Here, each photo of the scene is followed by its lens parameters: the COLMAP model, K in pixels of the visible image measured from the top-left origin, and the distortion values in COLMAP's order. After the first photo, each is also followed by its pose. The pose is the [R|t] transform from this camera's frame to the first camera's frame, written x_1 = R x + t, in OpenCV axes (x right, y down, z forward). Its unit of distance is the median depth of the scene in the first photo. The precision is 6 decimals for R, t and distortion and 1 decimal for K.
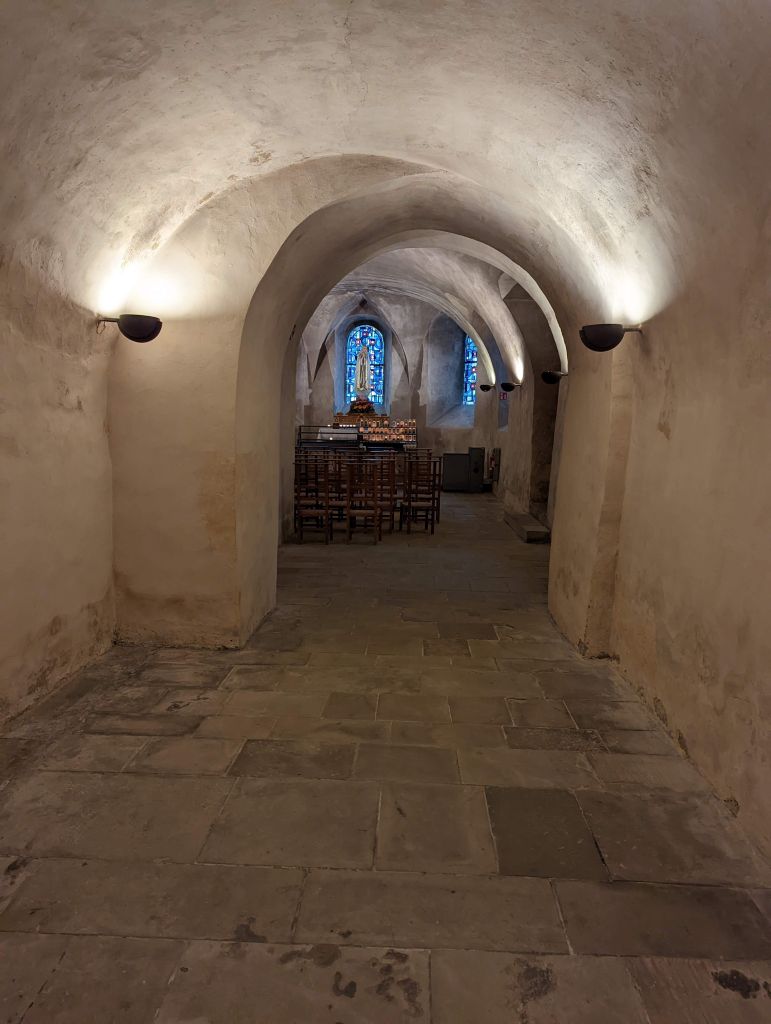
lens RADIAL K [[720.0, 0, 390.4], [0, 720.0, 521.1], [0, 0, 1]] dist [0.026418, -0.002811]
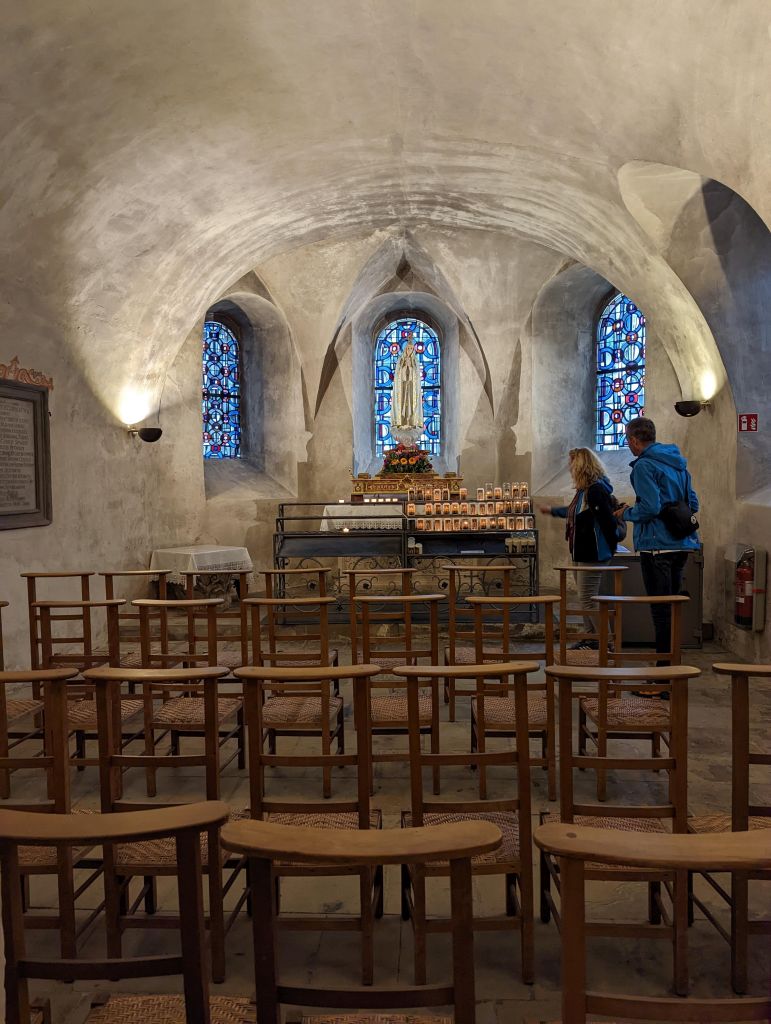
lens RADIAL K [[720.0, 0, 384.8], [0, 720.0, 509.8], [0, 0, 1]] dist [0.026418, -0.002811]
pose [[0.998644, -0.029216, -0.043081, -0.033433], [0.024771, 0.994646, -0.100328, -0.071181], [0.045782, 0.099125, 0.994021, 0.481190]]
